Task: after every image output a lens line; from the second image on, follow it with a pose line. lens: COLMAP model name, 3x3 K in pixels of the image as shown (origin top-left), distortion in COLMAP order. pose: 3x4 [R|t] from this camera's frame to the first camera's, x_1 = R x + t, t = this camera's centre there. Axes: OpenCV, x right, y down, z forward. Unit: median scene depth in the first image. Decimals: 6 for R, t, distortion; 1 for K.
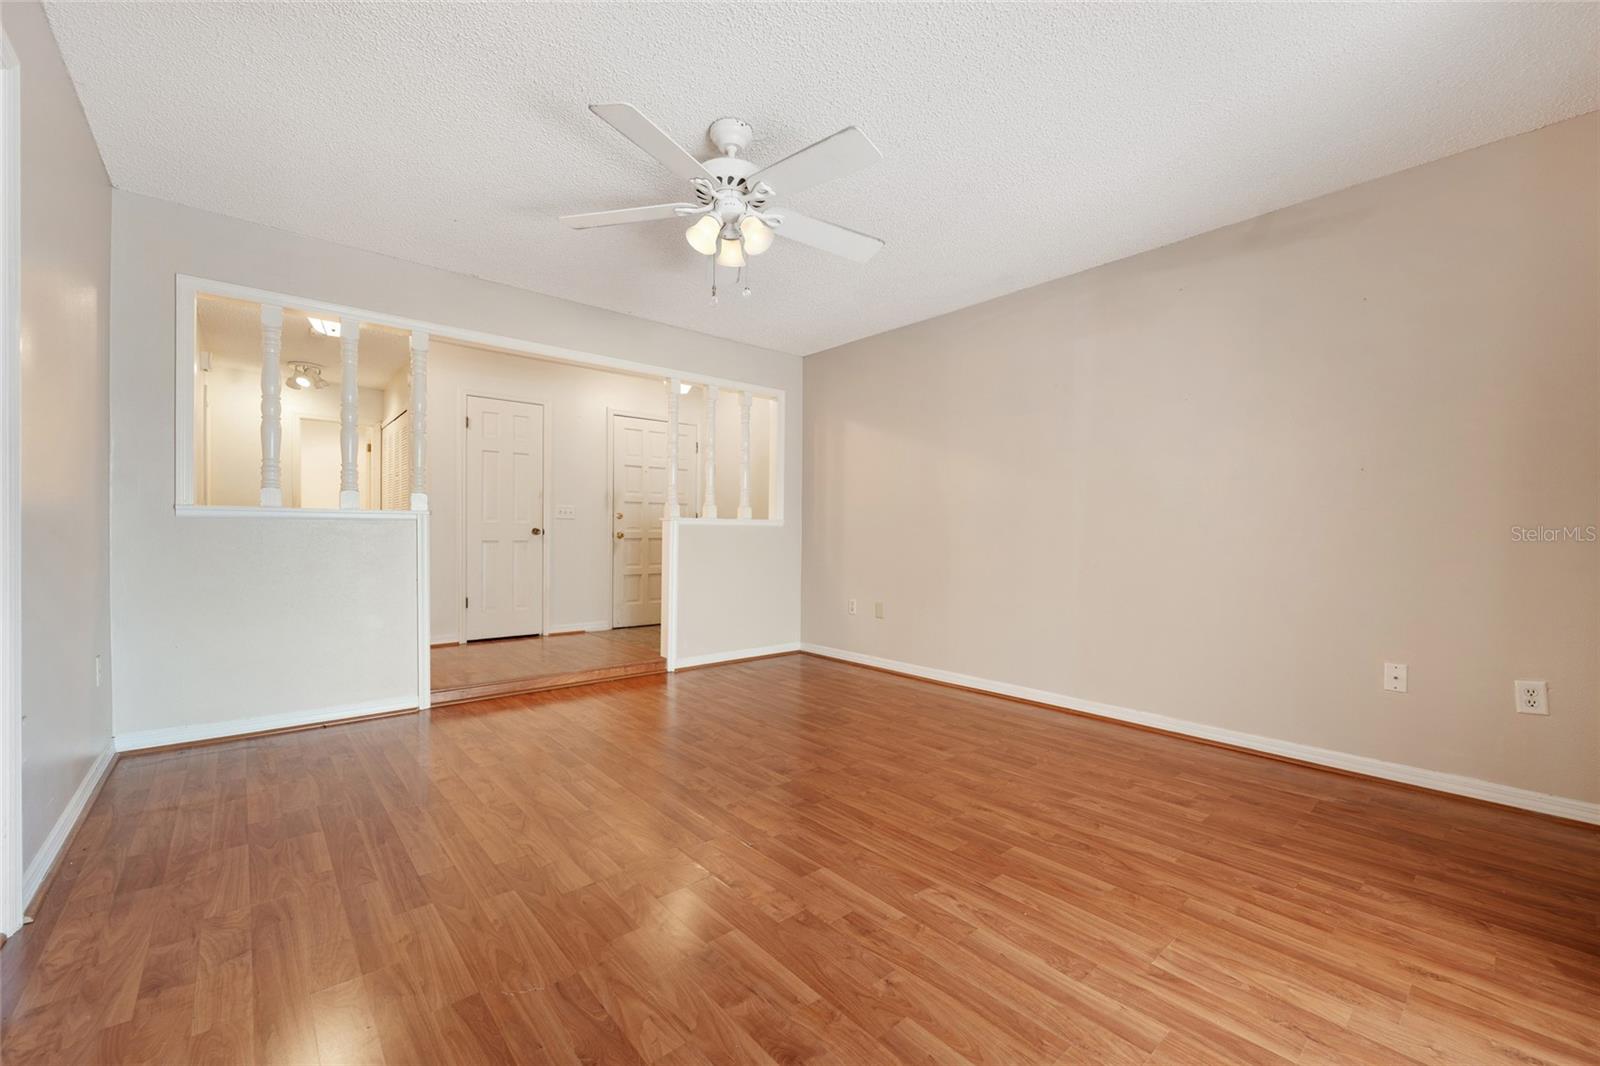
lens RADIAL K [[653.9, 0, 803.2], [0, 653.9, 537.3], [0, 0, 1]] dist [0.003570, -0.000346]
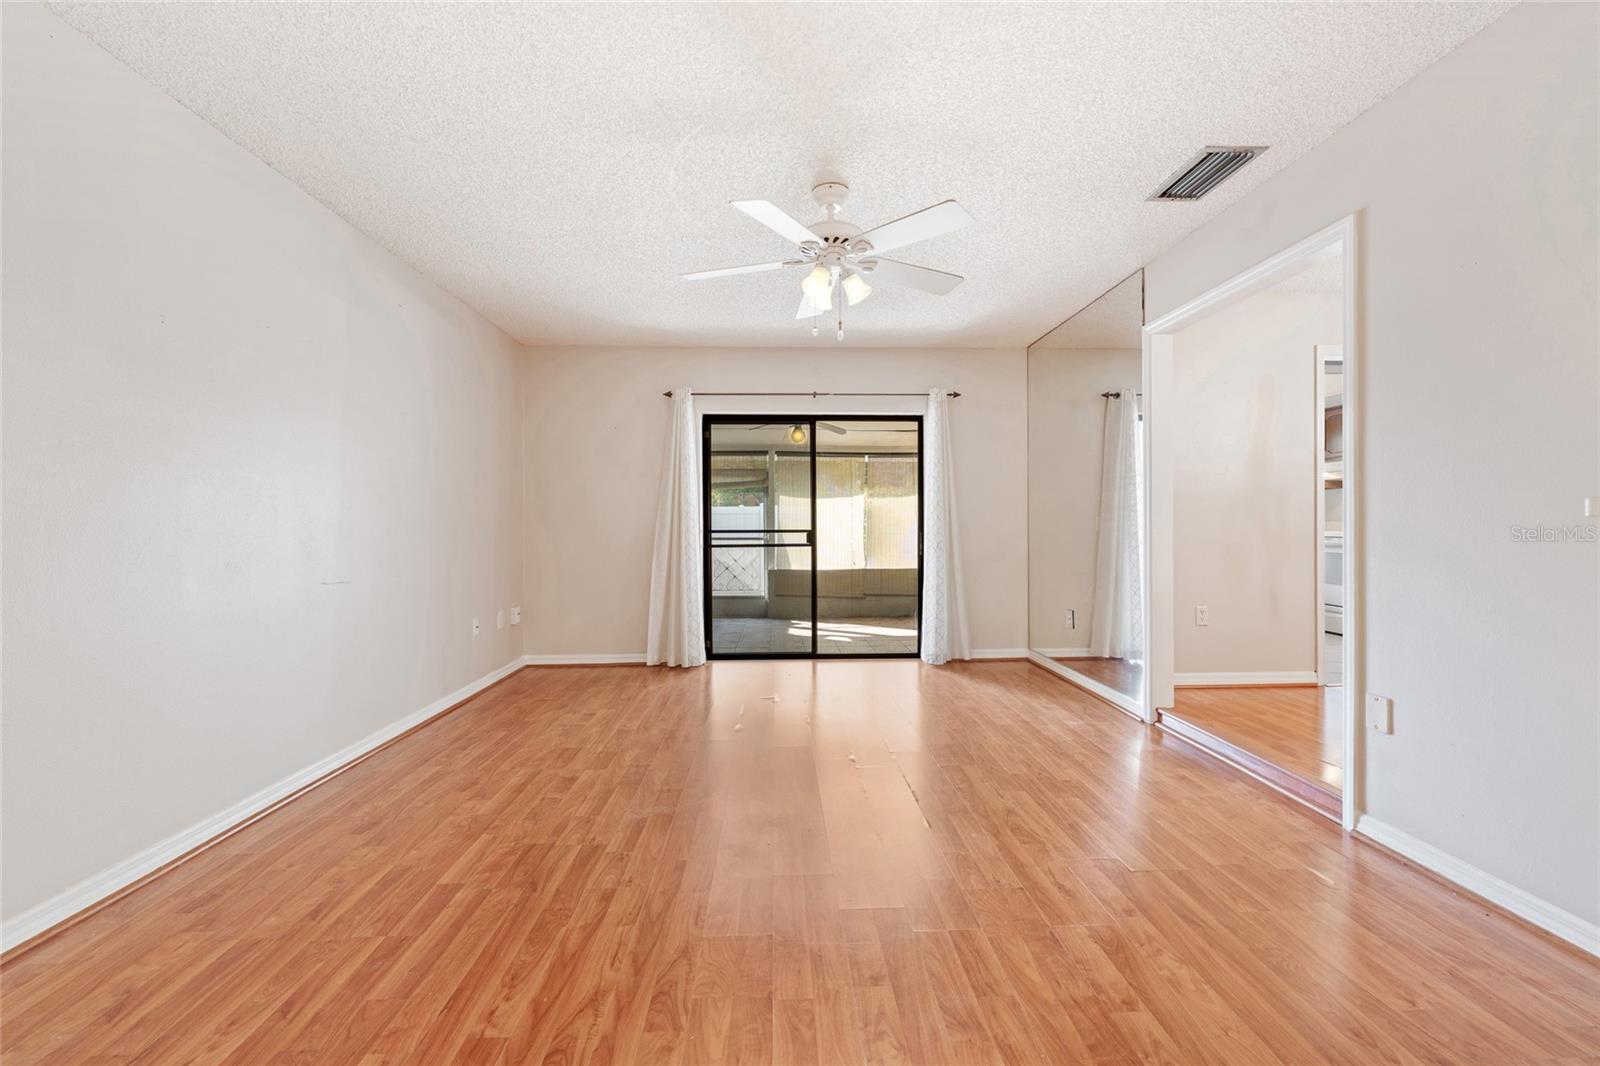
lens RADIAL K [[653.9, 0, 801.4], [0, 653.9, 526.3], [0, 0, 1]] dist [0.003570, -0.000346]
pose [[-0.781875, -0.006197, 0.623404, -0.595745], [0.001194, 0.999934, 0.011437, -0.041528], [-0.623434, 0.009687, -0.781816, 1.470896]]
